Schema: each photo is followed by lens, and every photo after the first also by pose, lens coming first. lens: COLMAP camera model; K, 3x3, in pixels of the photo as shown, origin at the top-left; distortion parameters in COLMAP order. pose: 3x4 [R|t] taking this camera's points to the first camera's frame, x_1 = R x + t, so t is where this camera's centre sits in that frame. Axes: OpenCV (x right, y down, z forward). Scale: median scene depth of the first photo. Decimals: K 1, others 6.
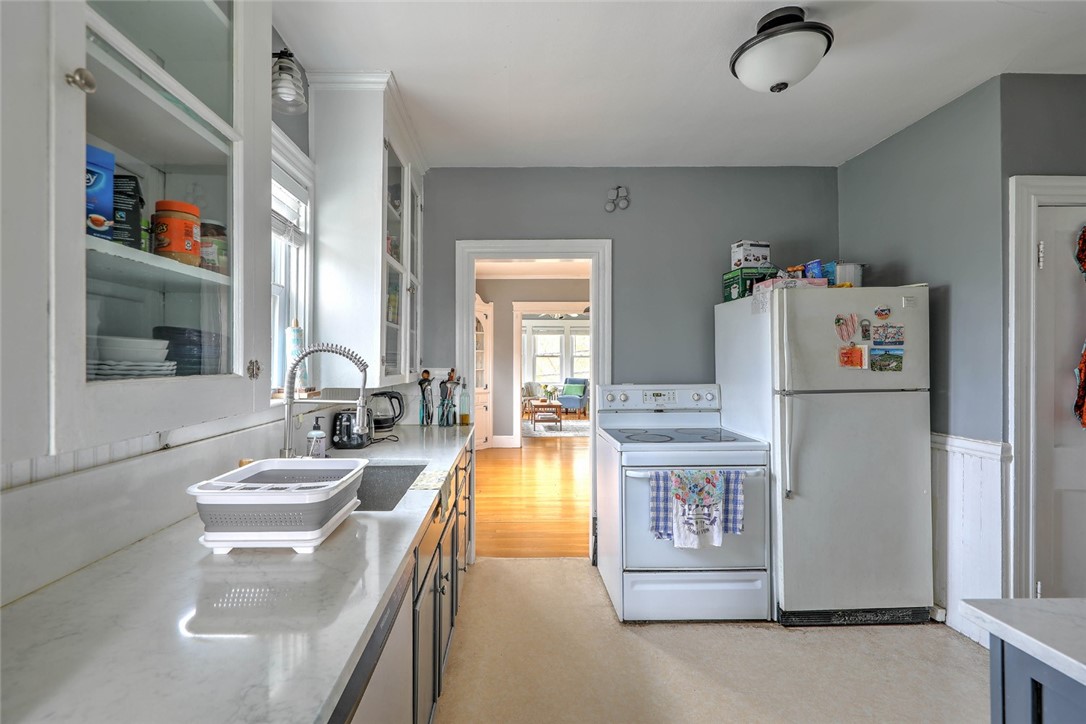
lens RADIAL K [[456.8, 0, 514.4], [0, 456.8, 357.7], [0, 0, 1]] dist [0.002759, -0.000784]
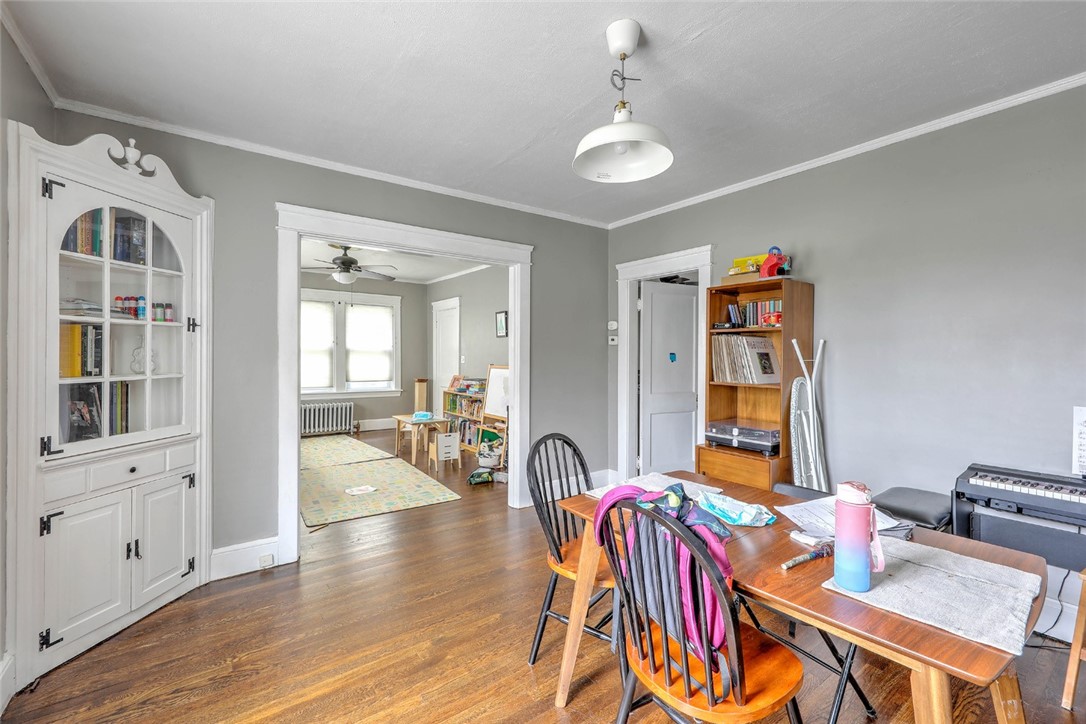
lens RADIAL K [[456.8, 0, 531.2], [0, 456.8, 353.4], [0, 0, 1]] dist [0.002759, -0.000784]
pose [[0.811698, 0.001370, 0.584076, -0.305639], [-0.005475, 0.999971, 0.005263, 0.024801], [-0.584052, -0.007470, 0.811682, 3.039549]]
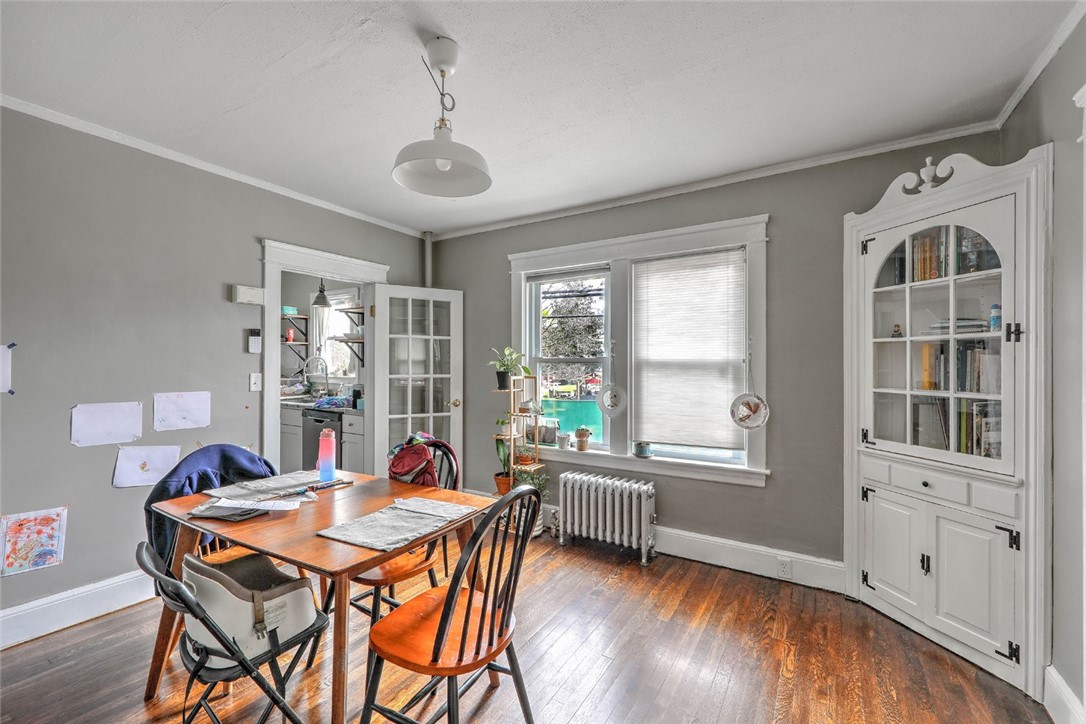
lens RADIAL K [[456.8, 0, 541.1], [0, 456.8, 360.3], [0, 0, 1]] dist [0.002759, -0.000784]
pose [[-0.520777, -0.004856, -0.853679, 1.840063], [0.002781, 0.999969, -0.007385, 0.016874], [0.853688, -0.006220, -0.520747, 5.067869]]
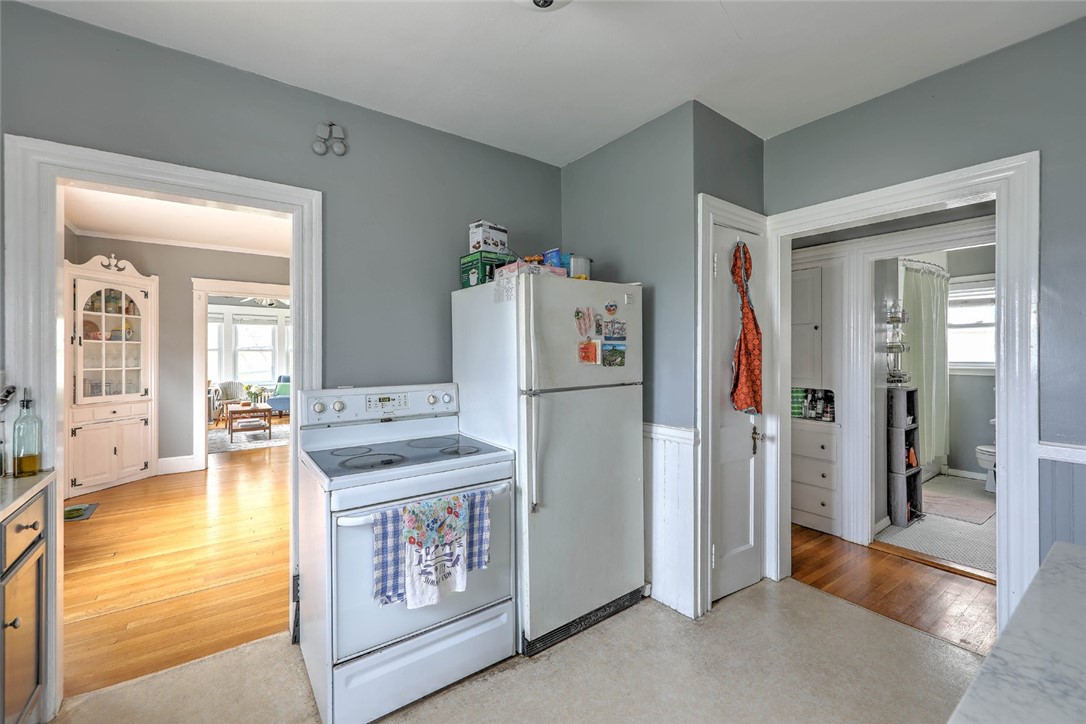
lens RADIAL K [[456.8, 0, 543.6], [0, 456.8, 355.8], [0, 0, 1]] dist [0.002759, -0.000784]
pose [[0.804738, -0.002567, 0.593624, 0.087060], [-0.002010, 0.999973, 0.007049, -0.000388], [-0.593627, -0.006866, 0.804711, 0.268641]]
